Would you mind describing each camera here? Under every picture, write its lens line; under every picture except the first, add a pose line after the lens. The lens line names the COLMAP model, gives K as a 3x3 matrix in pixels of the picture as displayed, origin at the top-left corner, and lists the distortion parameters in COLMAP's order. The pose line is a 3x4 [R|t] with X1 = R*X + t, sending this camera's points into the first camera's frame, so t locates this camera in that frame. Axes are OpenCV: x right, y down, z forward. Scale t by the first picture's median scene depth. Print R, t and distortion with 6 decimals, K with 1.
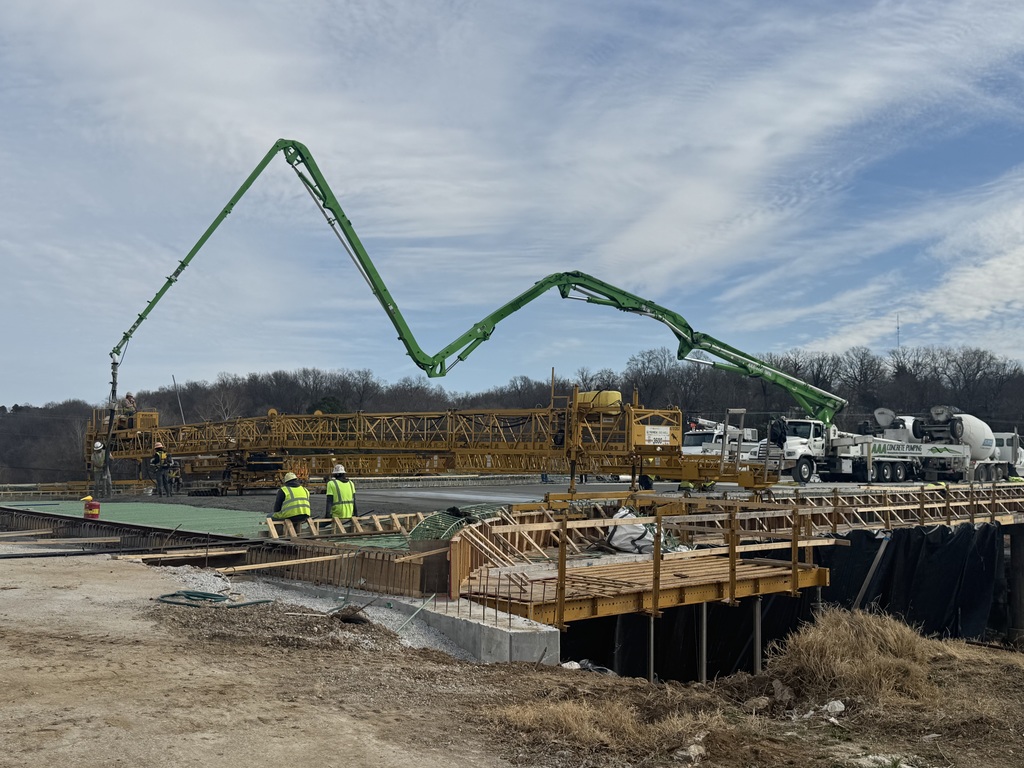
lens RADIAL K [[1107.7, 0, 466.9], [0, 1107.7, 394.7], [0, 0, 1]] dist [0.005092, 0.000000]
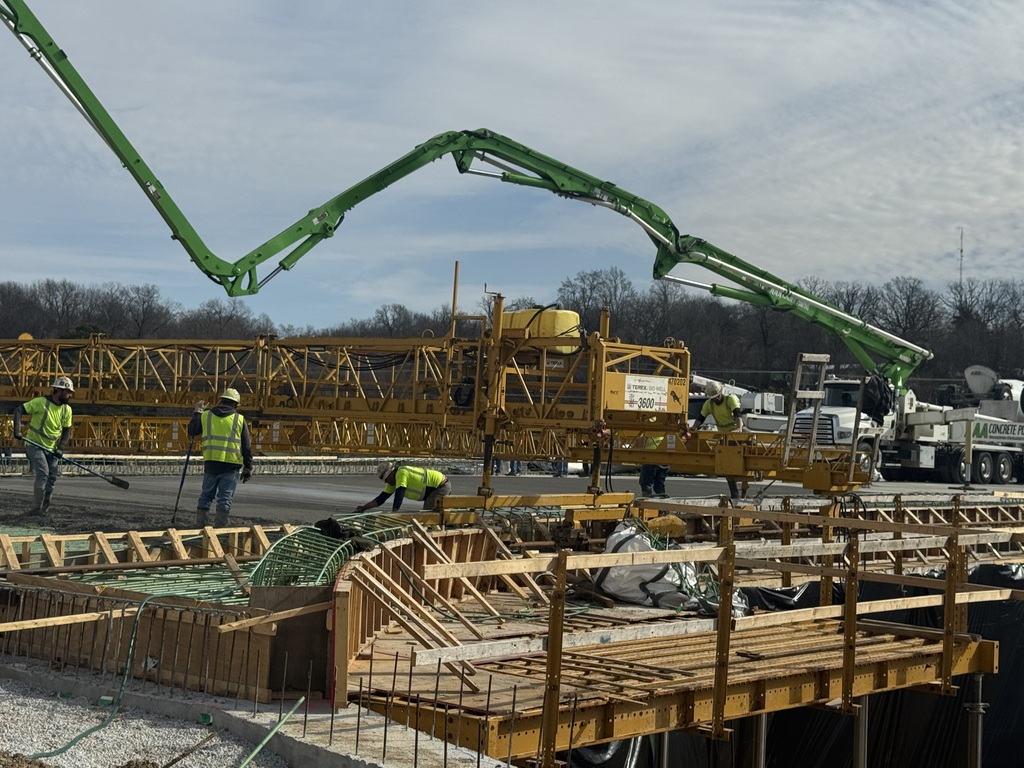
lens RADIAL K [[1688.6, 0, 482.5], [0, 1688.6, 379.6], [0, 0, 1]] dist [0.099495, 0.000000]
pose [[0.992774, 0.030651, 0.116021, -0.025619], [-0.033803, 0.999108, 0.025298, 0.009454], [-0.115142, -0.029037, 0.992925, 0.145466]]
